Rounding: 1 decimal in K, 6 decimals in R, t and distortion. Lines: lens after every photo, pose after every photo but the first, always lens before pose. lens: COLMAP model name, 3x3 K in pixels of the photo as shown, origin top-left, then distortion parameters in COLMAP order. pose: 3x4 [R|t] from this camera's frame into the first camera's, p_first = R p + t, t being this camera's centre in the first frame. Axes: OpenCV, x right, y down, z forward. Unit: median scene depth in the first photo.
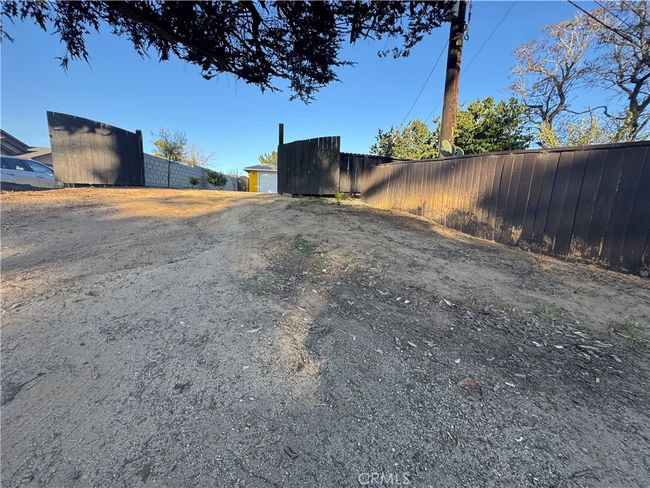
lens RADIAL K [[258.3, 0, 325.5], [0, 258.3, 244.6], [0, 0, 1]] dist [-0.004392, 0.000598]
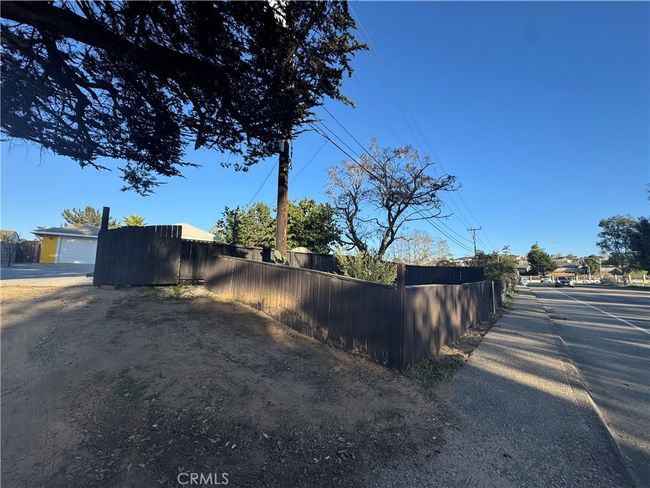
lens RADIAL K [[258.3, 0, 326.6], [0, 258.3, 244.3], [0, 0, 1]] dist [-0.004392, 0.000598]
pose [[0.844341, 0.039642, 0.534337, -0.001301], [0.090148, 0.972533, -0.214600, -0.102378], [-0.528168, 0.229365, 0.817576, -0.113902]]
